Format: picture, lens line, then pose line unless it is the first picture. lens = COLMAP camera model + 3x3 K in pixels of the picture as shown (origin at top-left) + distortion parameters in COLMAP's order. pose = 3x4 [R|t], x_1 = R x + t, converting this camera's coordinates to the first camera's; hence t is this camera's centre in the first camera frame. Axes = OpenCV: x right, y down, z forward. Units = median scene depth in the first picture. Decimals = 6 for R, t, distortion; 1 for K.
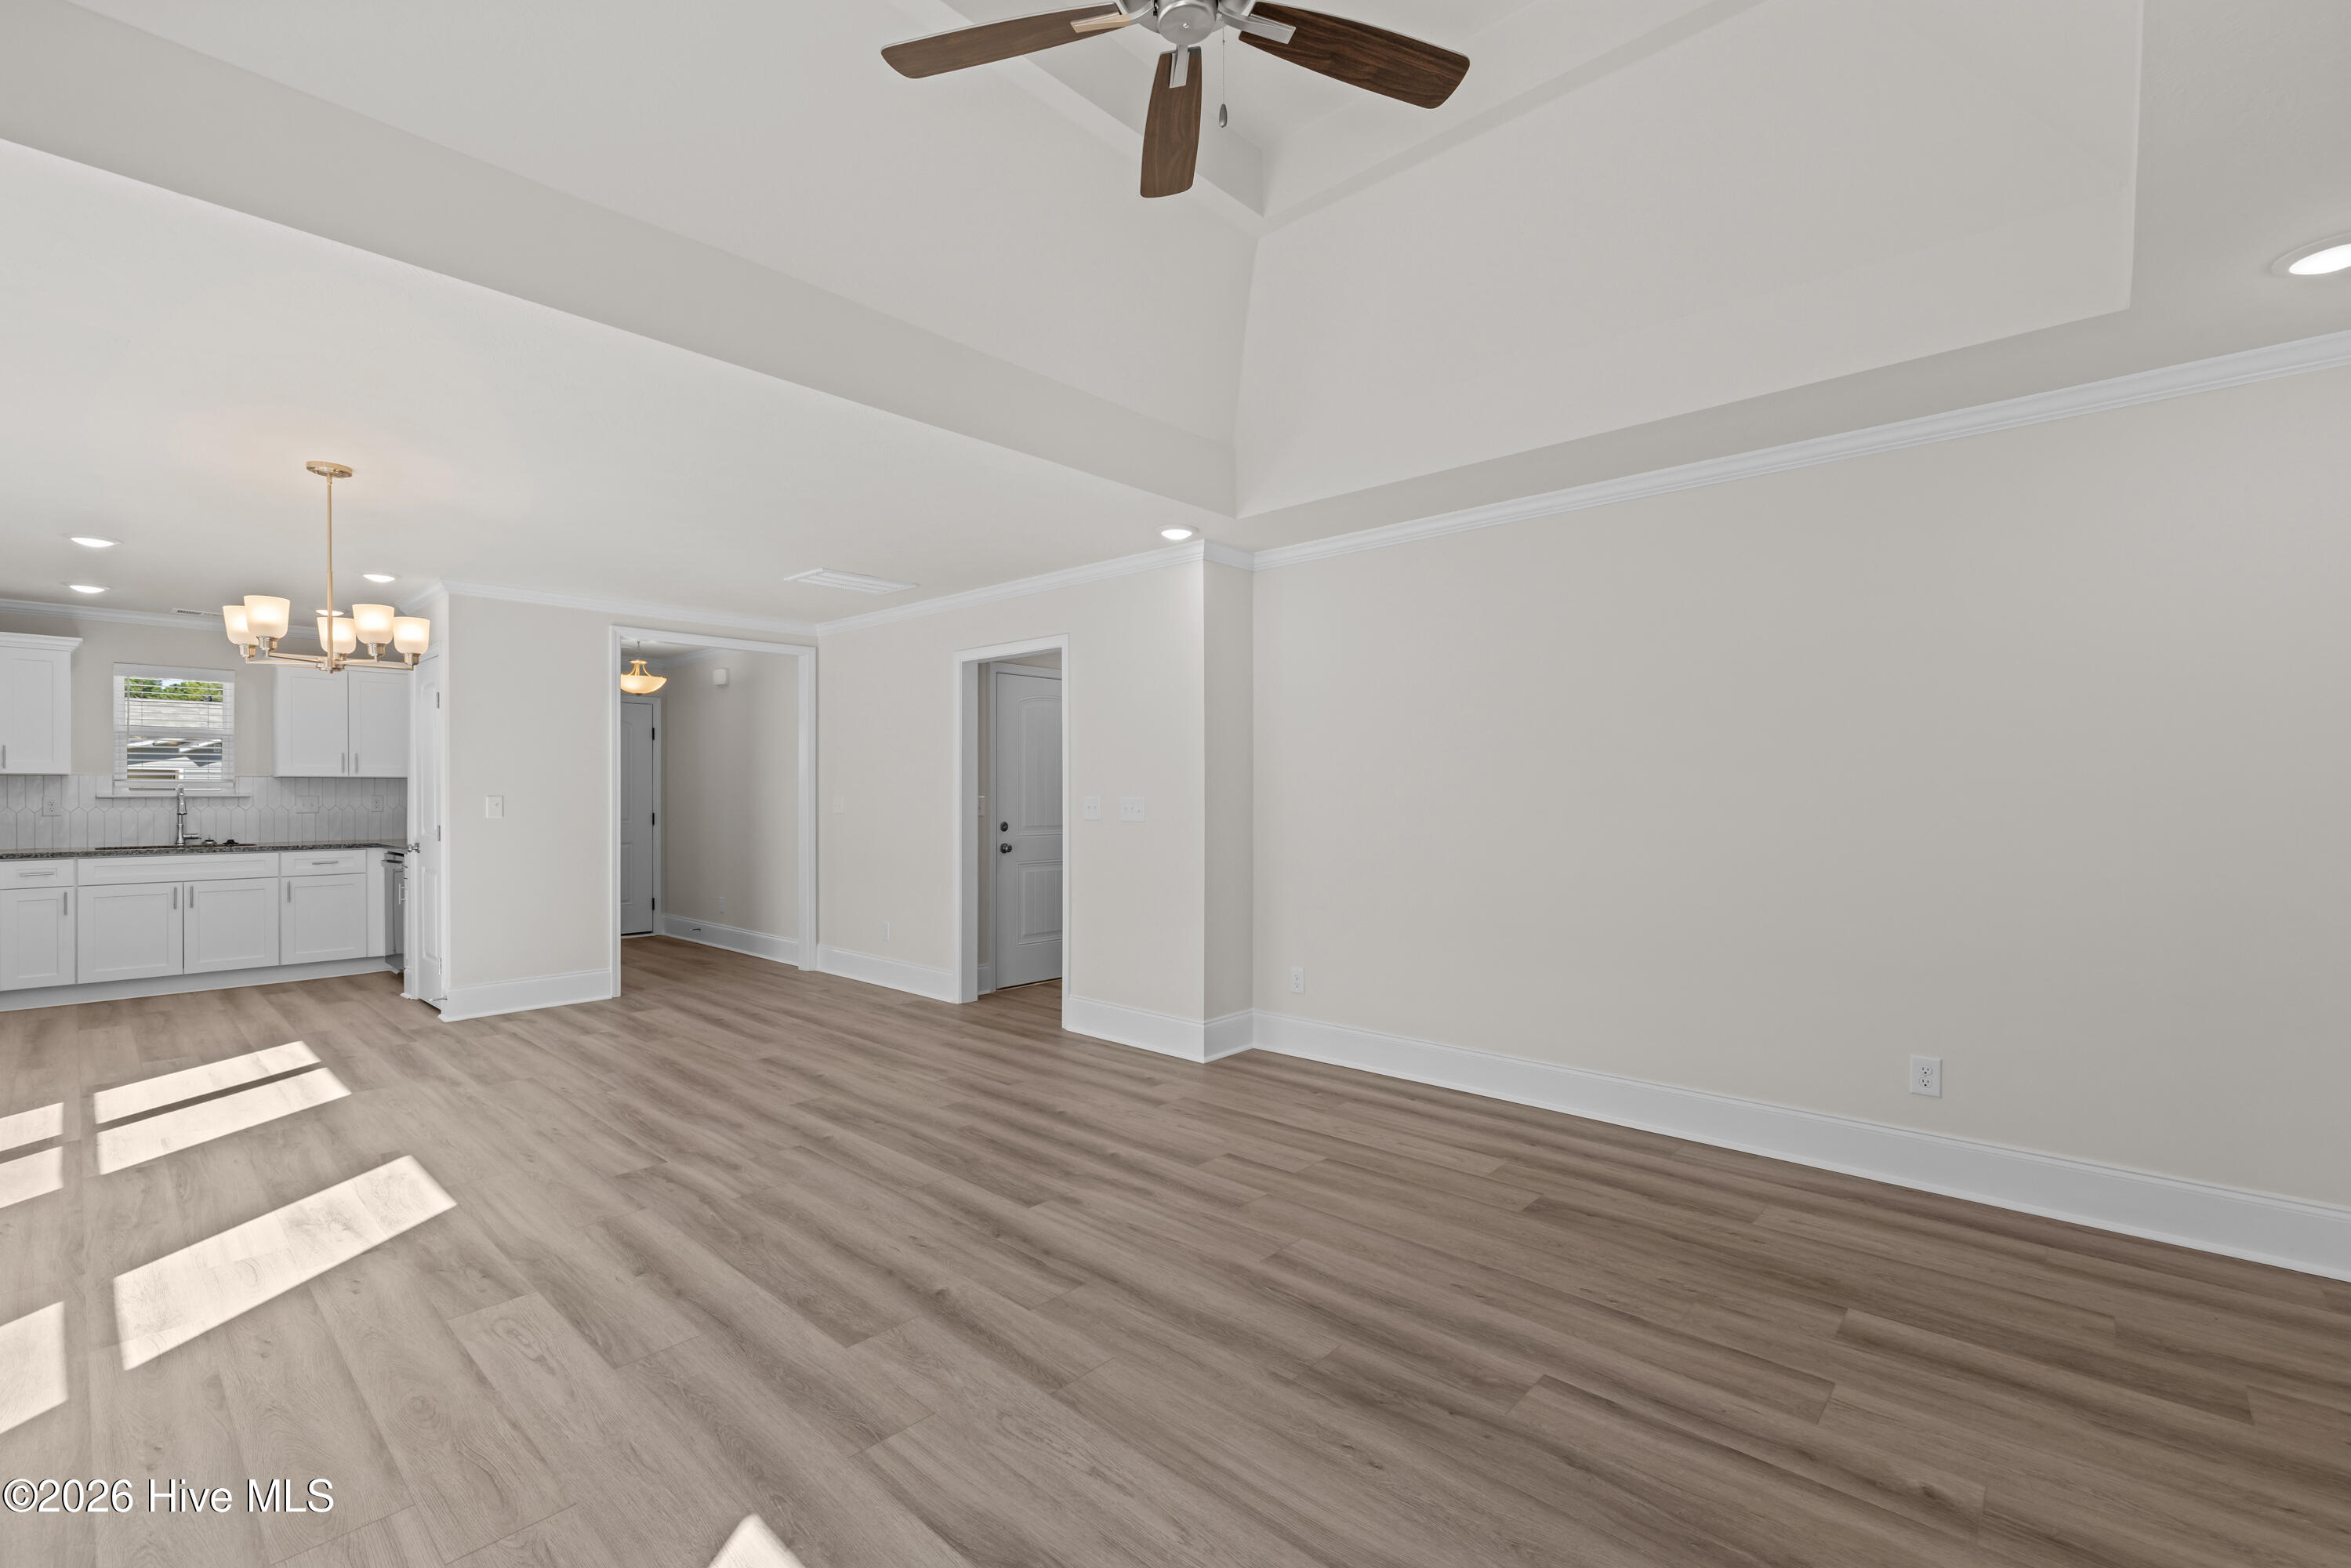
lens RADIAL K [[1005.2, 0, 1163.2], [0, 1005.2, 793.8], [0, 0, 1]] dist [-0.001073, 0.000039]
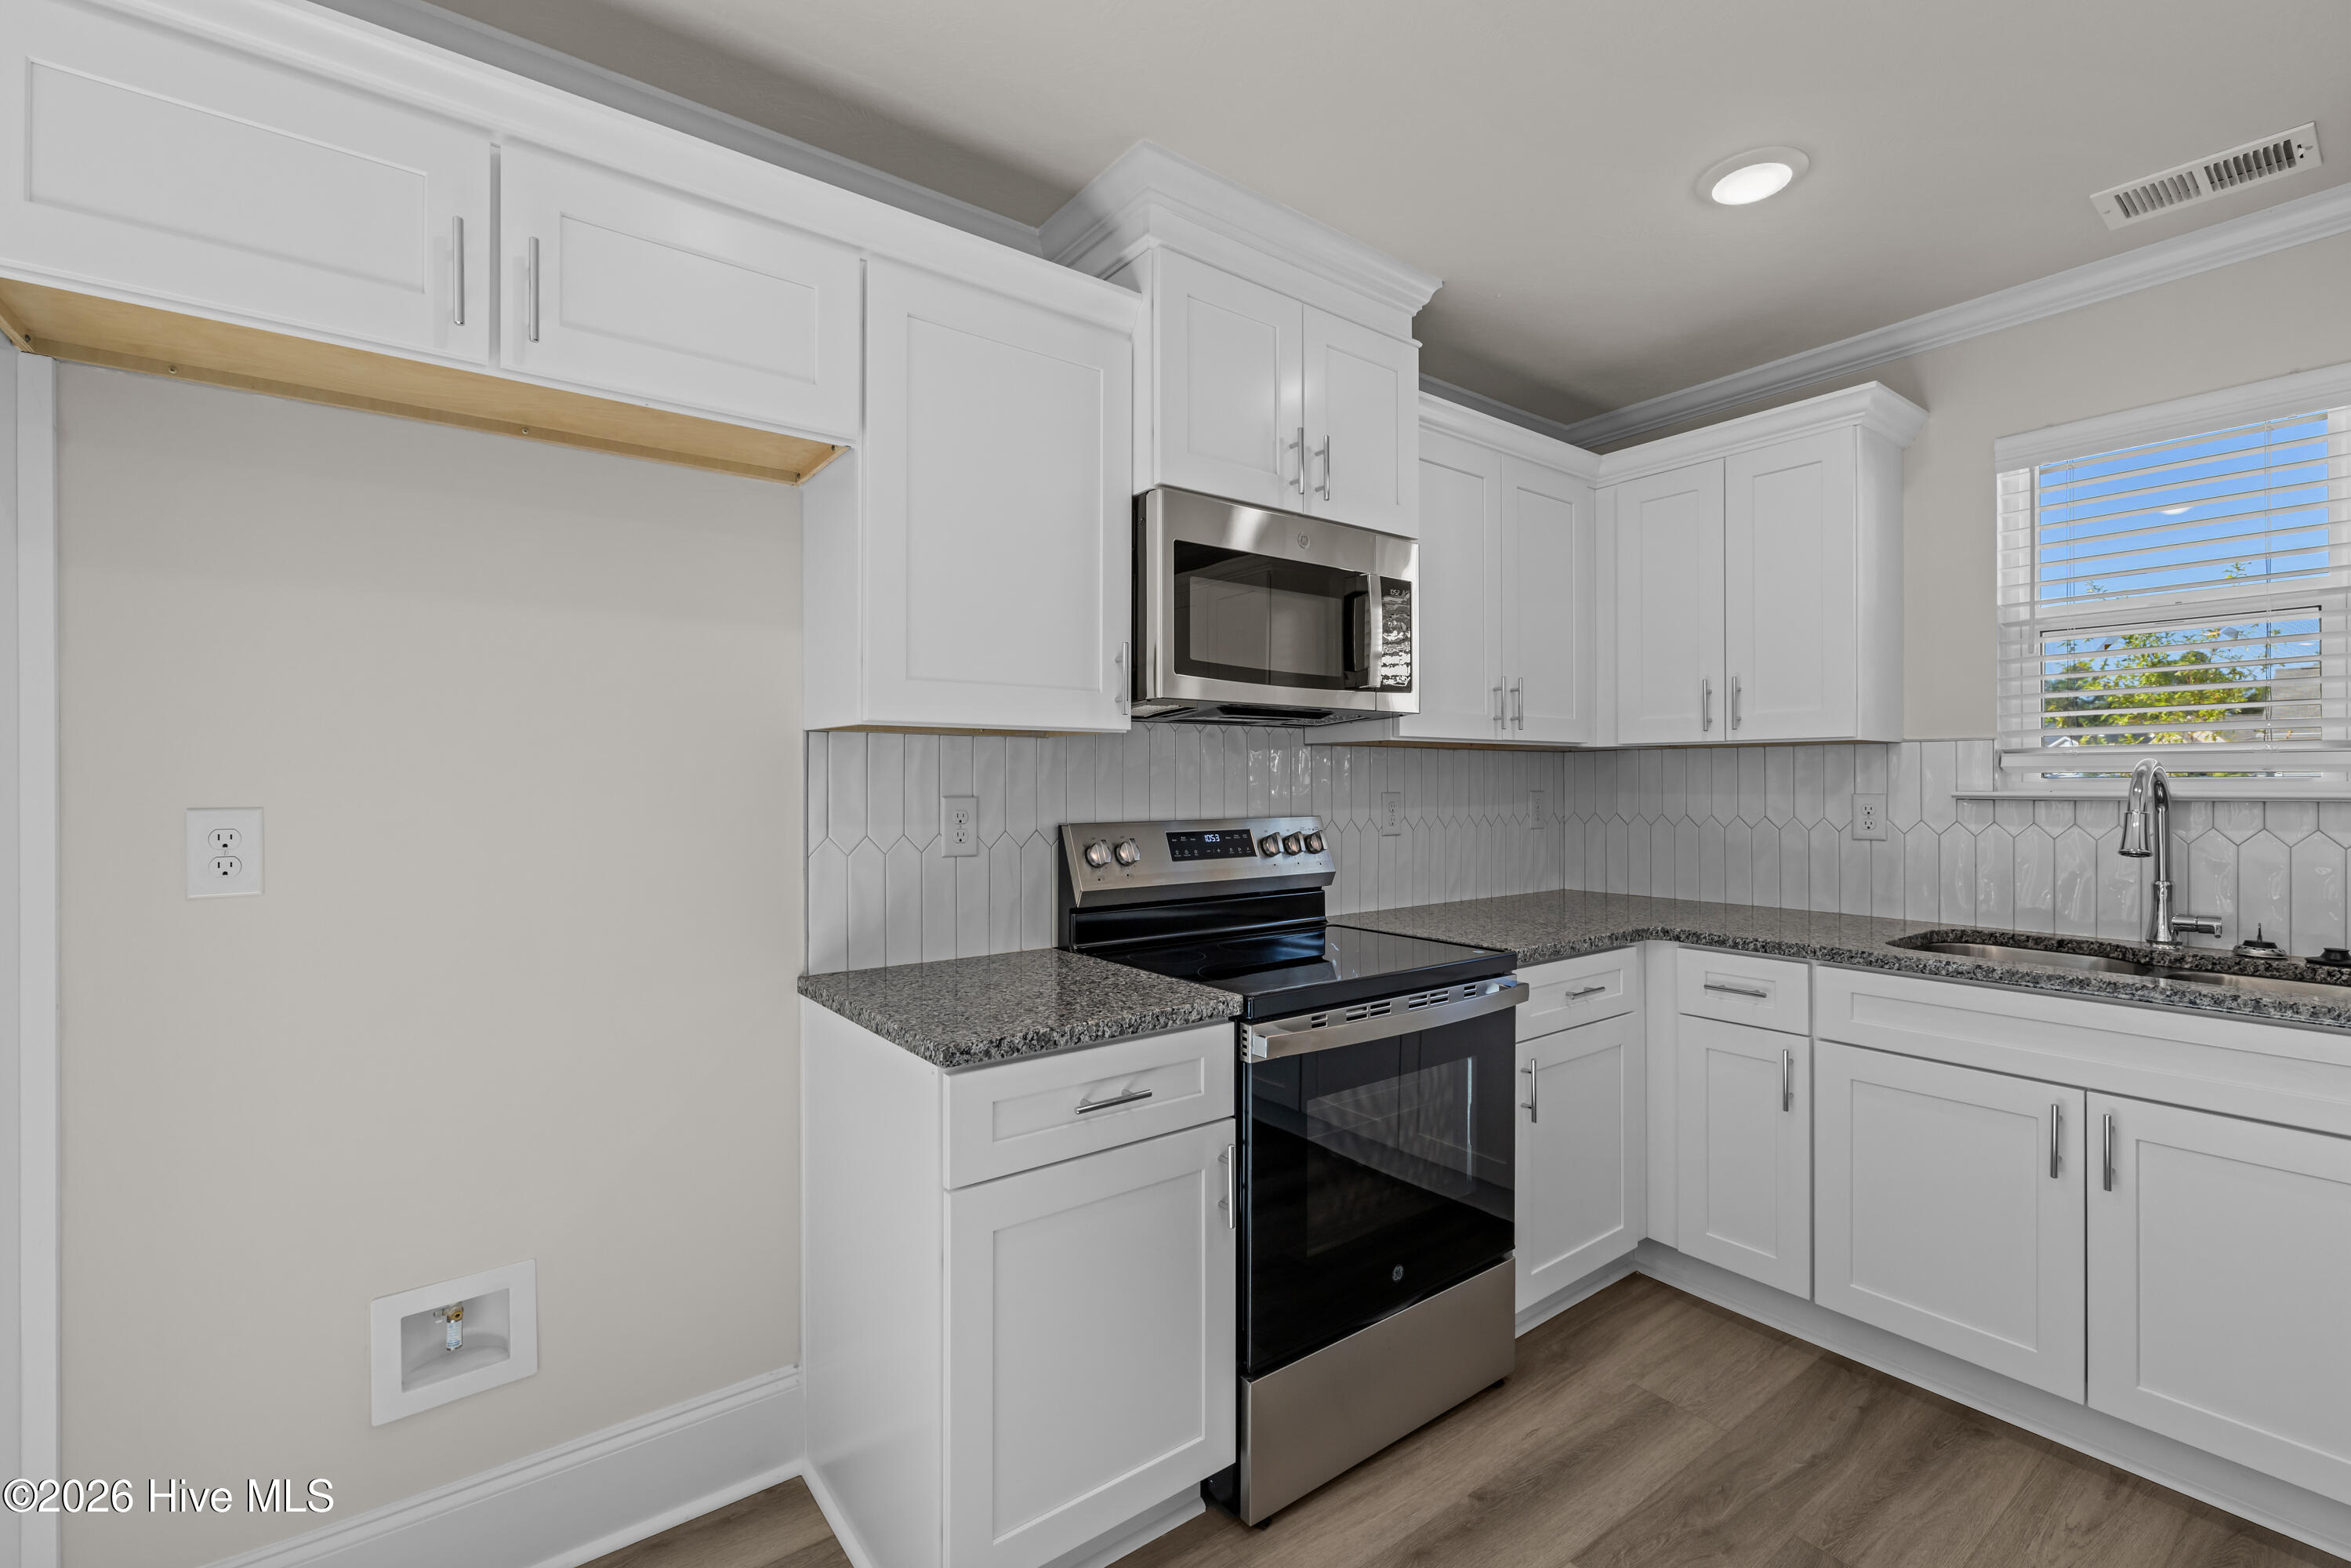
lens RADIAL K [[1003.4, 0, 1175.5], [0, 1003.4, 784.0], [0, 0, 1]] dist [-0.001372, 0.000235]
pose [[-0.182594, 0.004327, -0.983179, -0.628011], [-0.001573, 0.999988, 0.004693, -0.002661], [0.983187, 0.002403, -0.182585, 0.776360]]
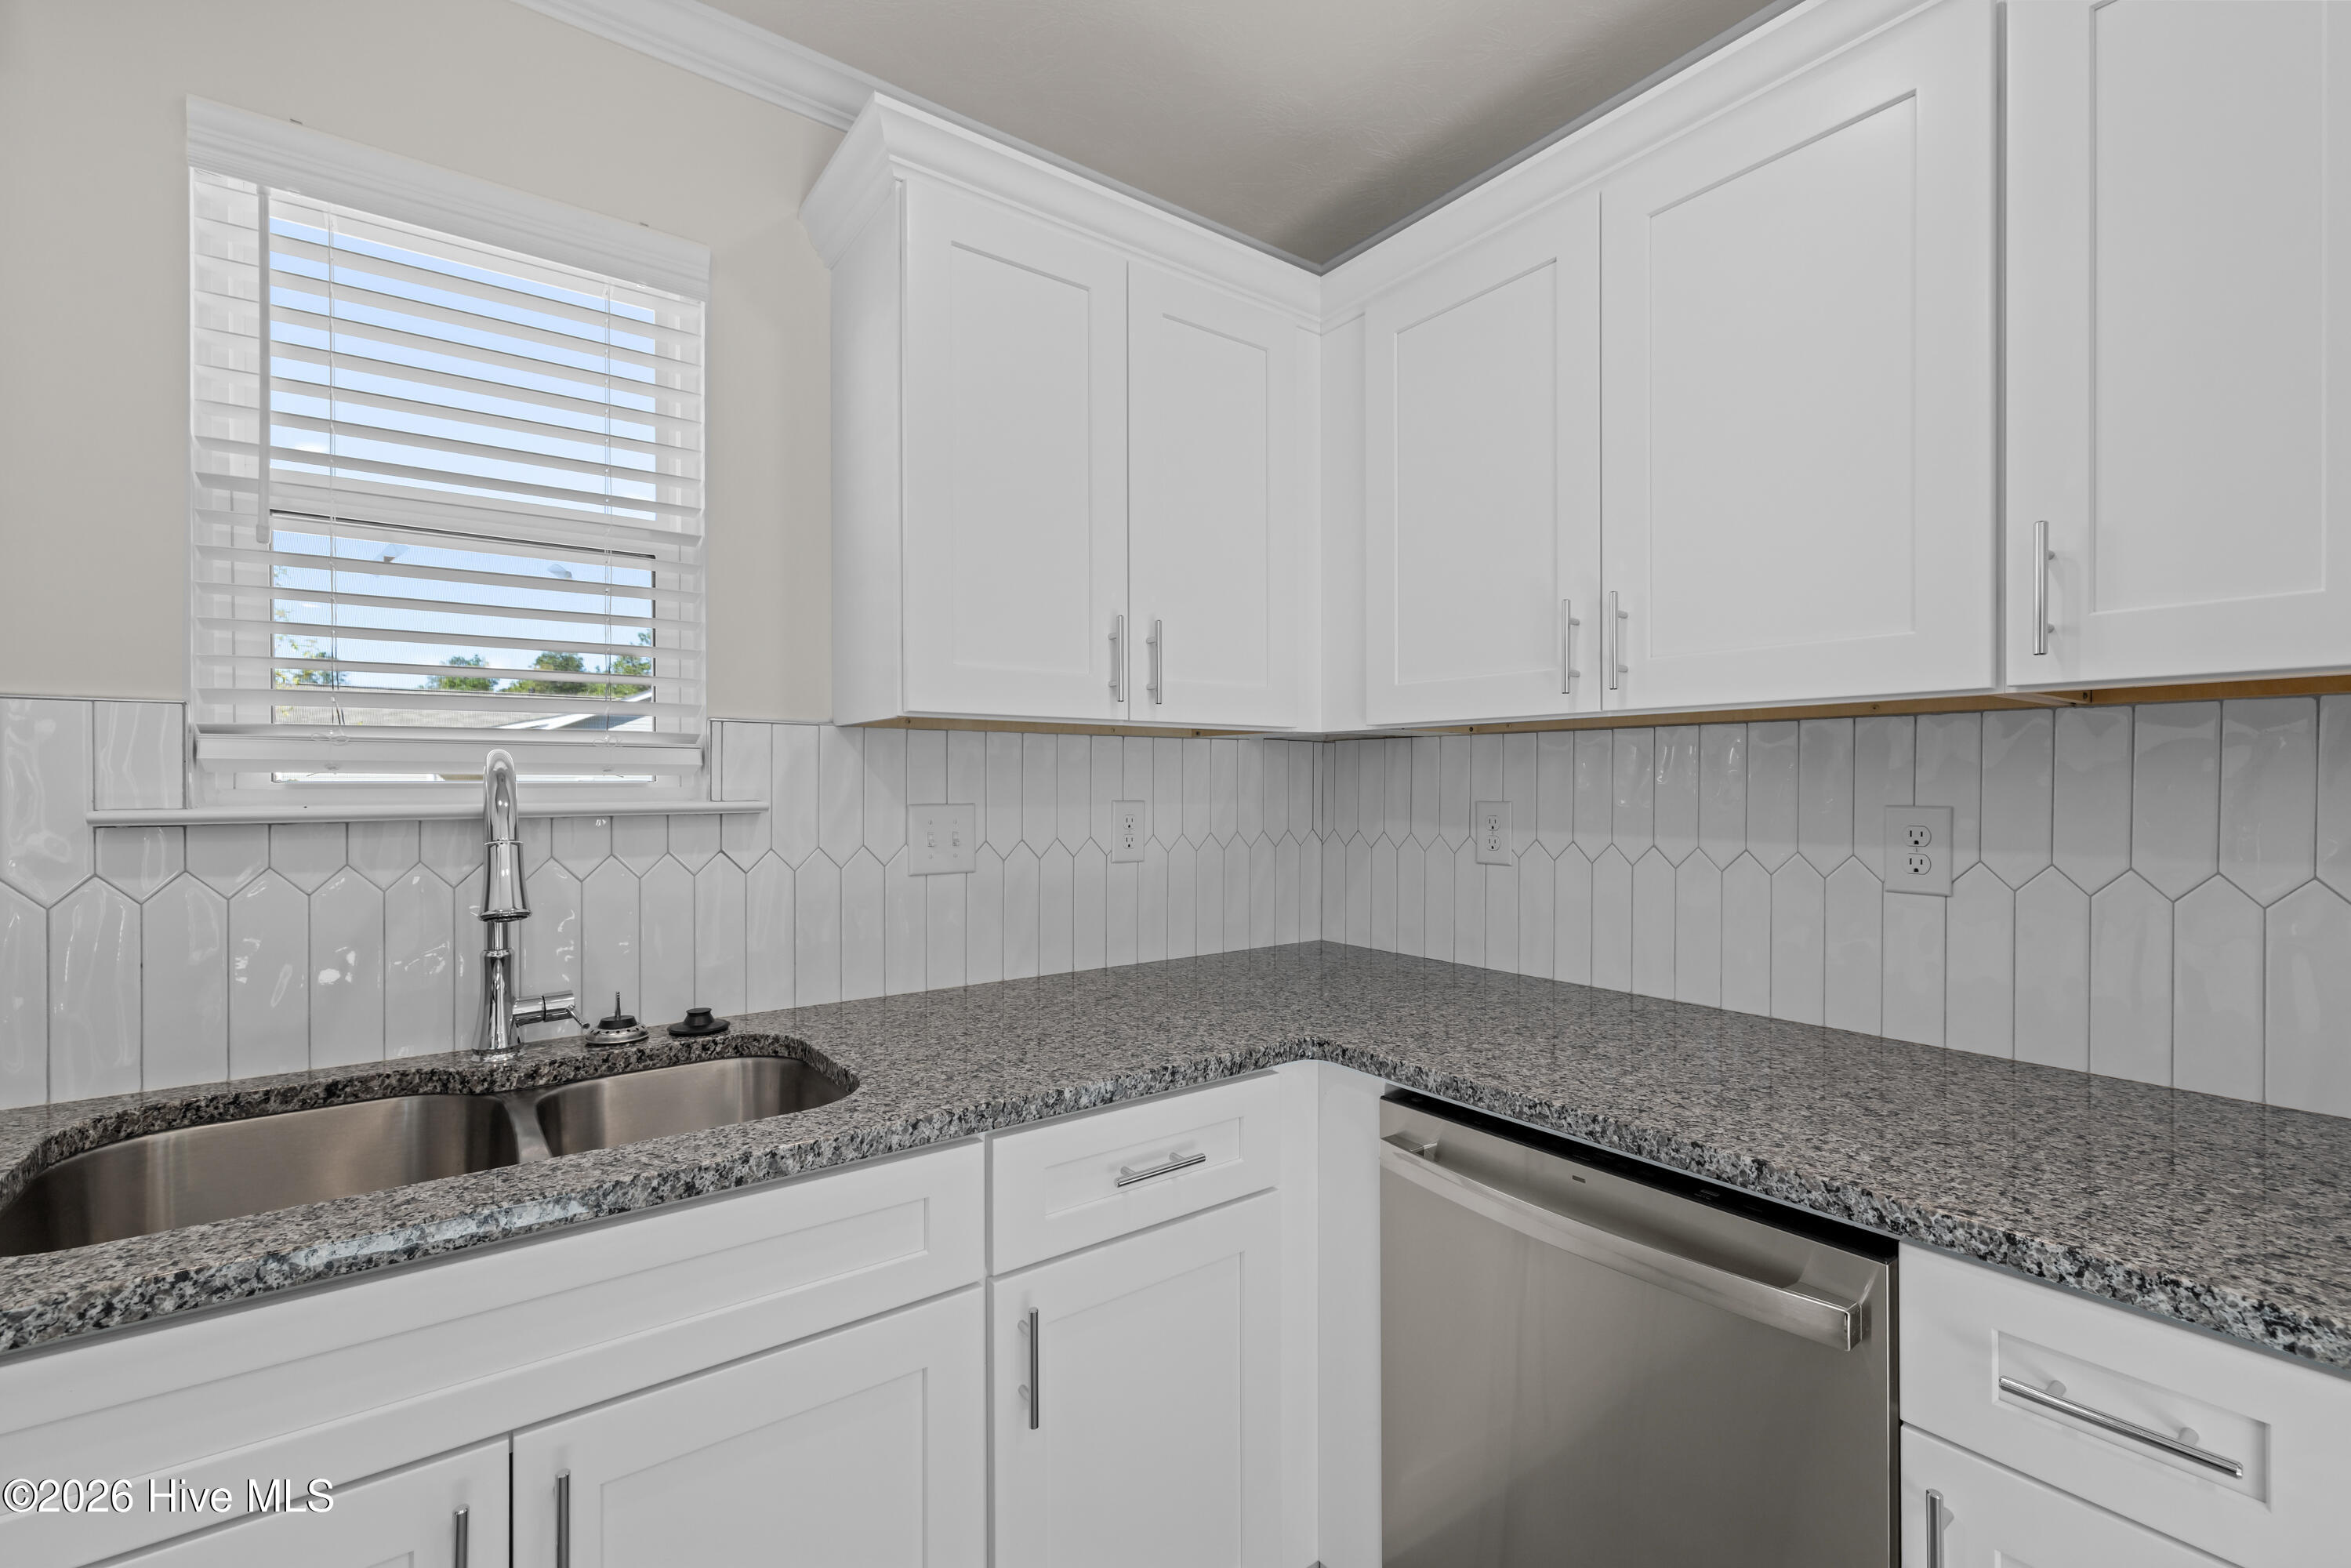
lens RADIAL K [[1004.7, 0, 1172.2], [0, 1004.7, 790.1], [0, 0, 1]] dist [-0.000220, 0.000192]
pose [[0.982345, 0.000605, -0.187076, -0.842561], [-0.000506, 1.000000, 0.000578, -0.002250], [0.187077, -0.000473, 0.982345, 0.862433]]
